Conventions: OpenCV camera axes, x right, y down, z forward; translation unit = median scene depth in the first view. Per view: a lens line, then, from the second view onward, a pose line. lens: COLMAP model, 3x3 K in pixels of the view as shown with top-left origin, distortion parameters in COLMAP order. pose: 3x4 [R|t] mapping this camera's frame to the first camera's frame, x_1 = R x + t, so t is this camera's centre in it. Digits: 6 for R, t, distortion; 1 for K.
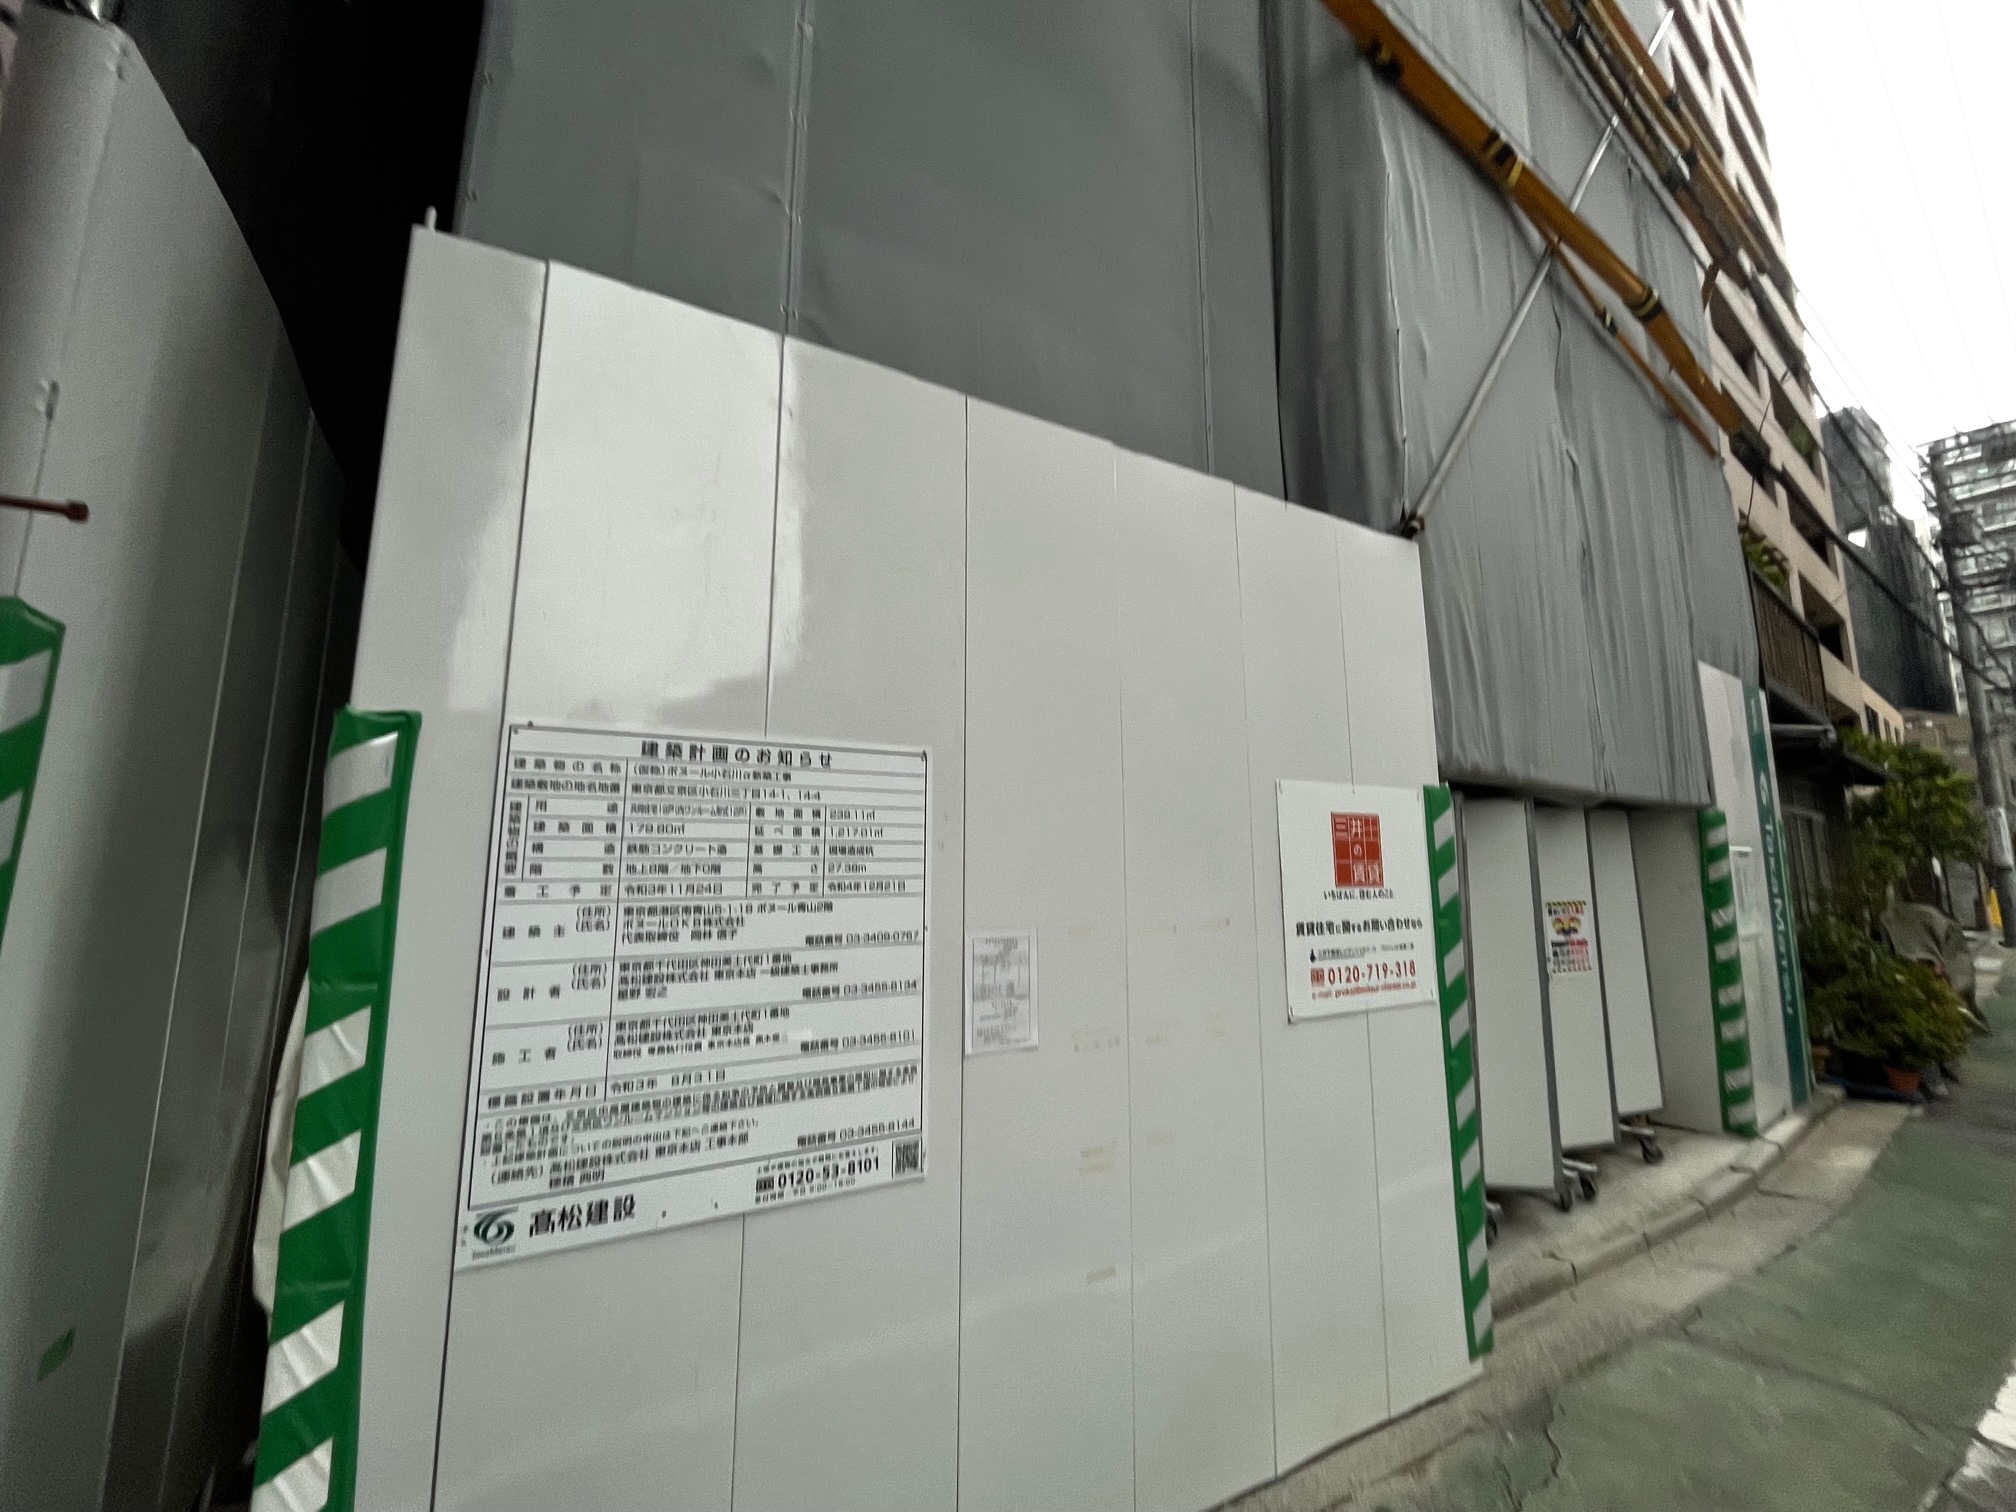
lens RADIAL K [[788.1, 0, 1013.5], [0, 788.1, 762.9], [0, 0, 1]] dist [-0.004958, -0.000177]
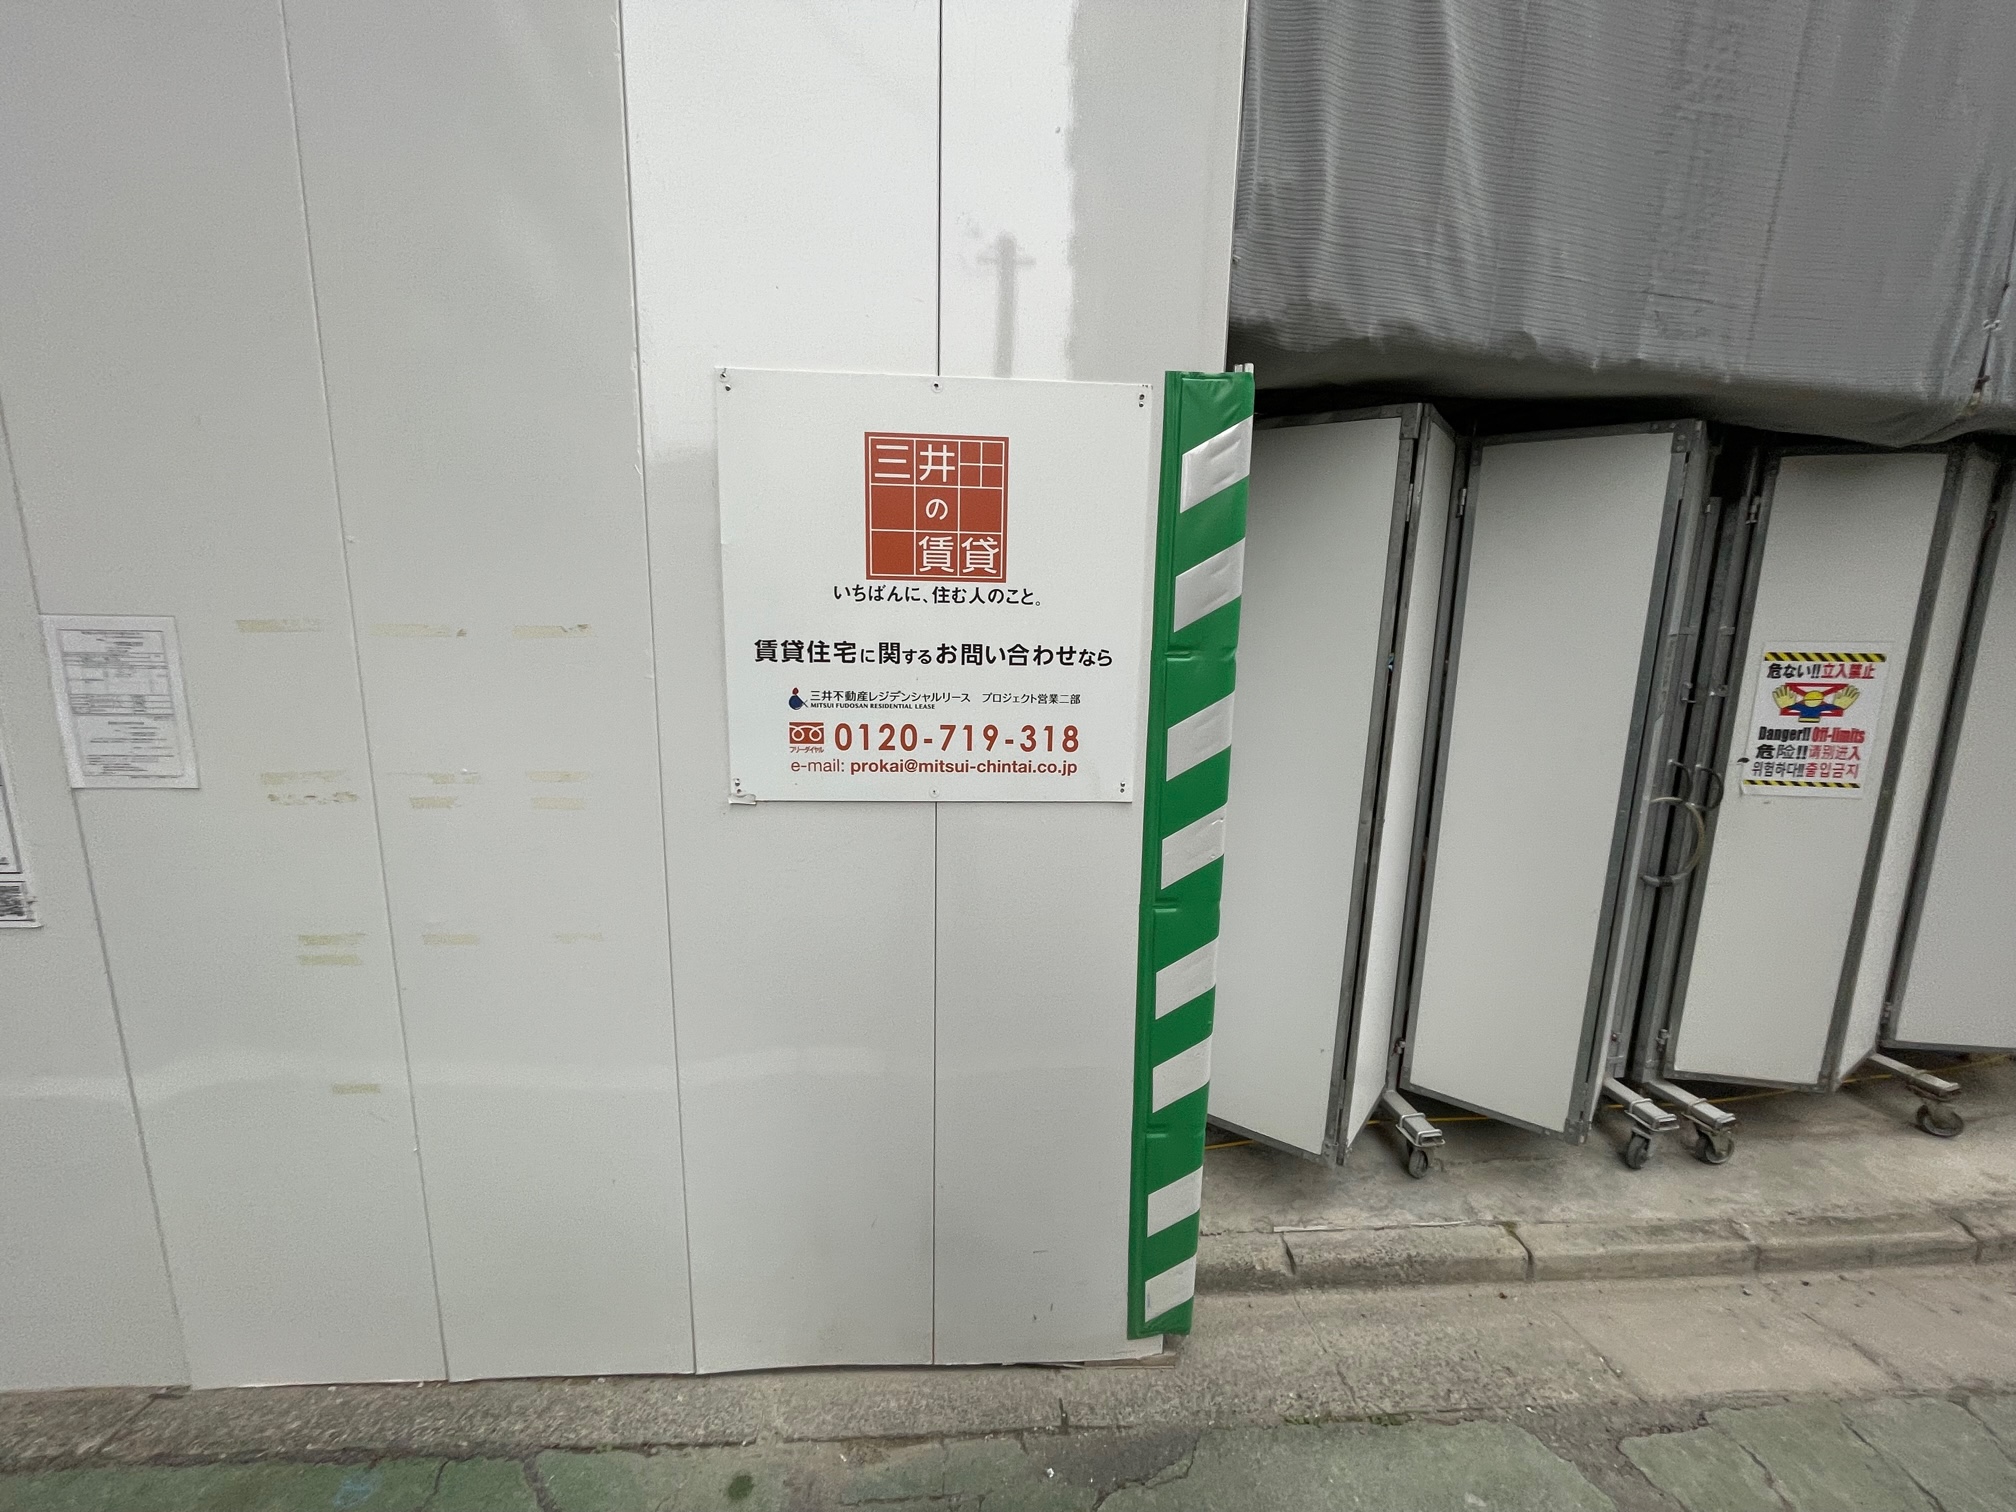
lens RADIAL K [[813.4, 0, 1014.4], [0, 813.4, 742.4], [0, 0, 1]] dist [-0.002117, -0.000423]
pose [[0.906335, 0.096331, -0.411433, 0.742736], [0.032863, 0.954650, 0.295911, 0.104767], [0.421280, -0.281715, 0.862067, 0.539905]]
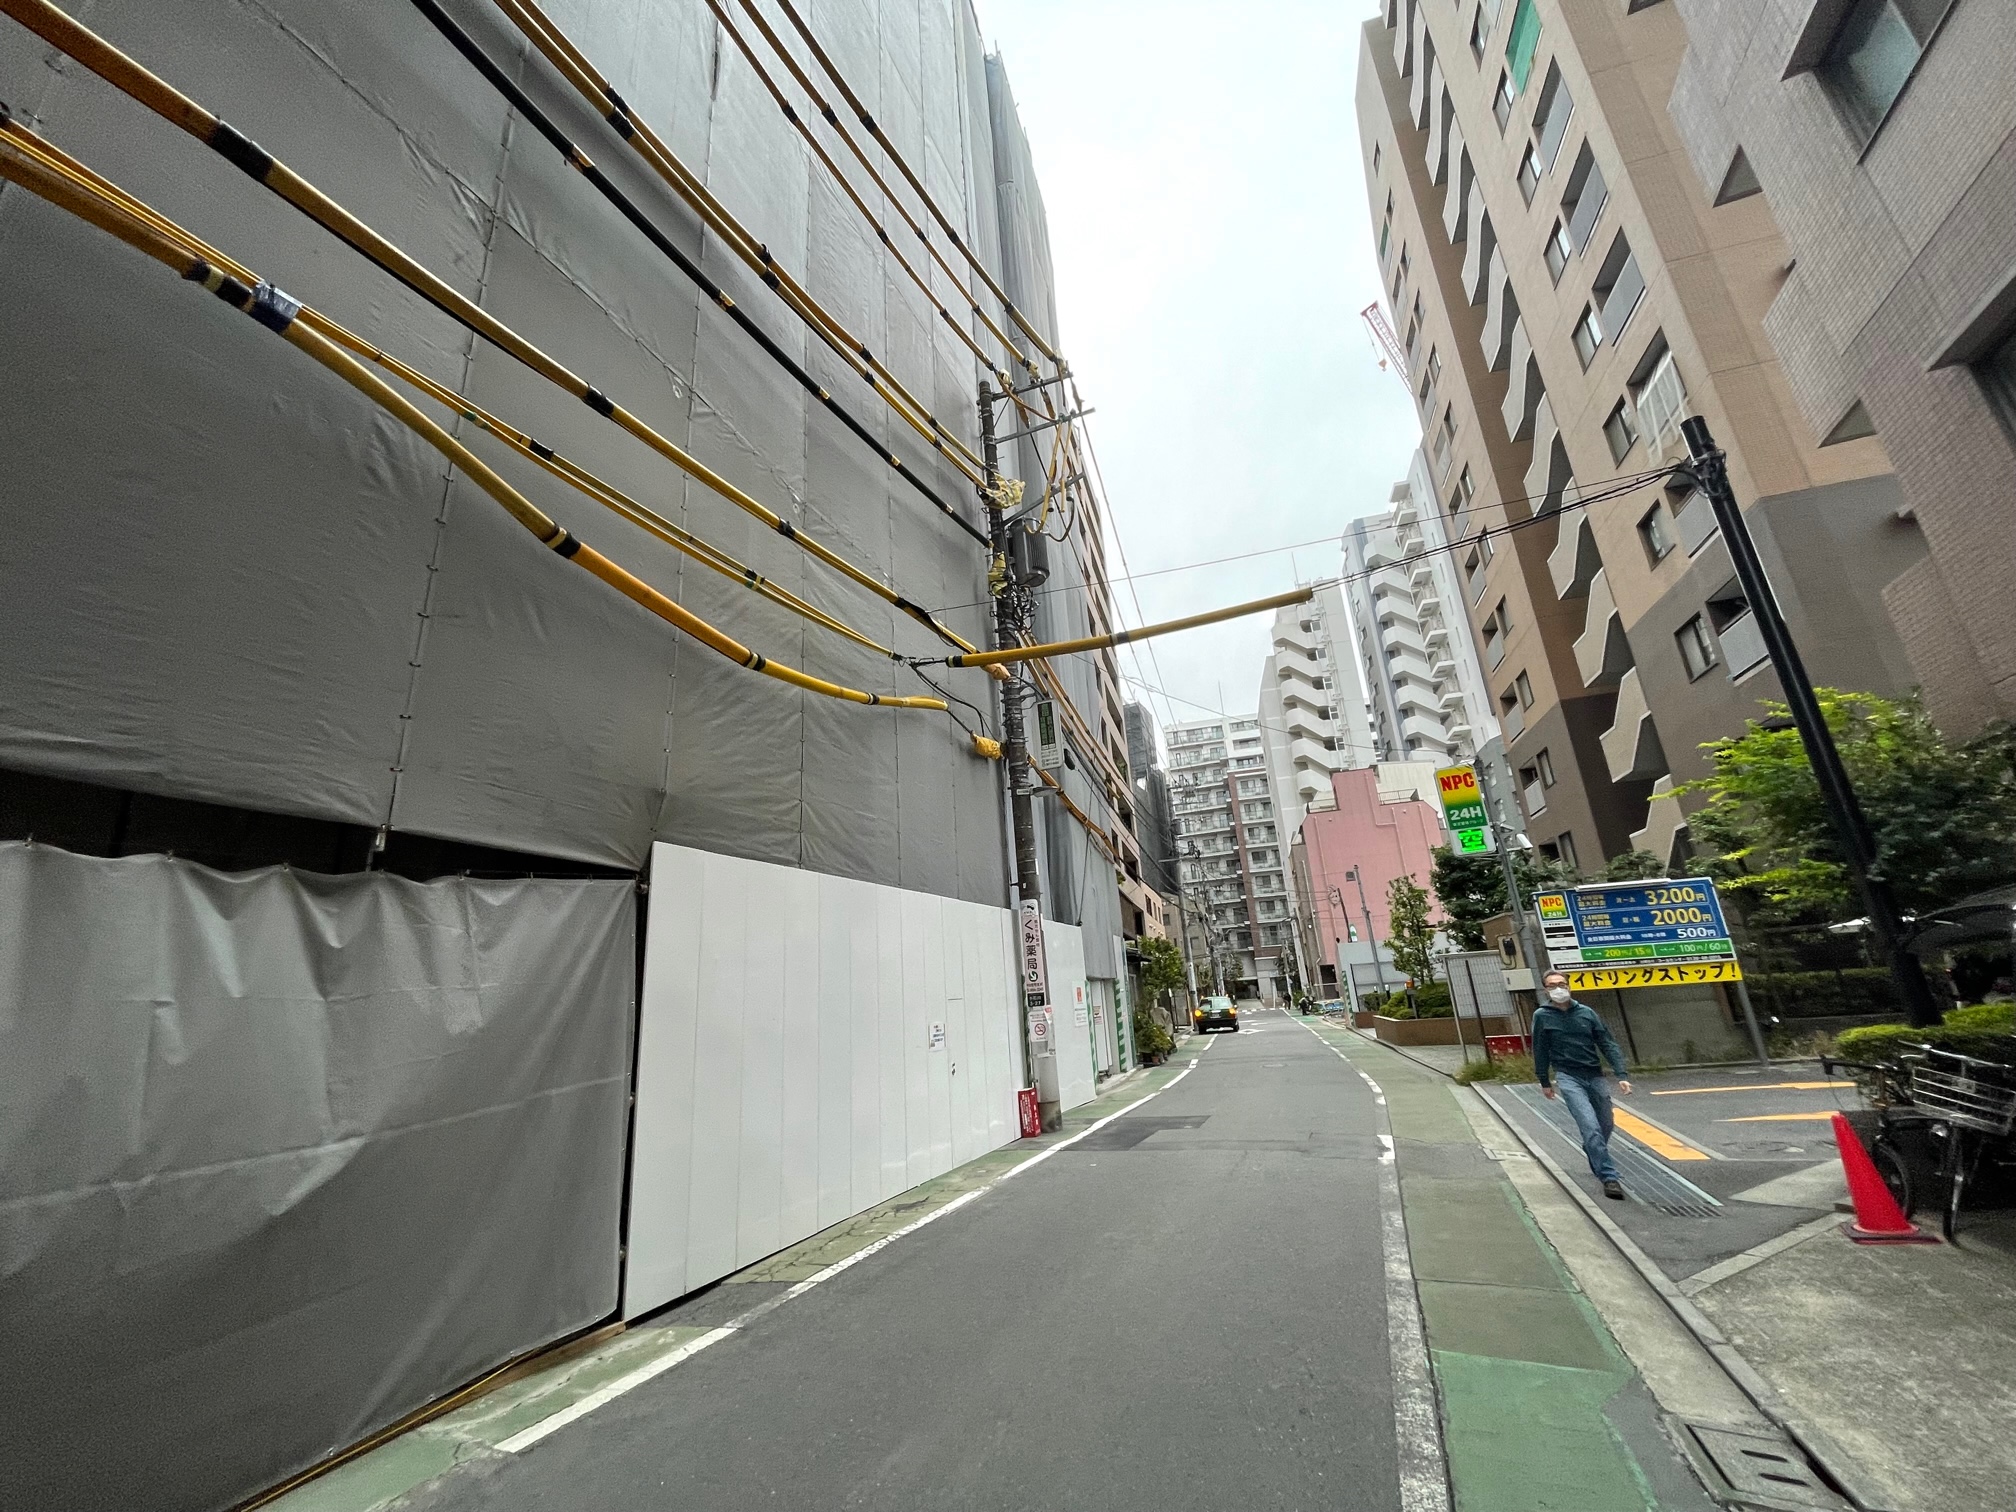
lens RADIAL K [[813.4, 0, 1014.4], [0, 813.4, 742.4], [0, 0, 1]] dist [-0.002117, -0.000423]
pose [[0.783612, 0.142811, 0.604613, -3.633049], [-0.020707, 0.978683, -0.204330, -0.445948], [-0.620905, 0.147596, 0.769865, -3.349529]]
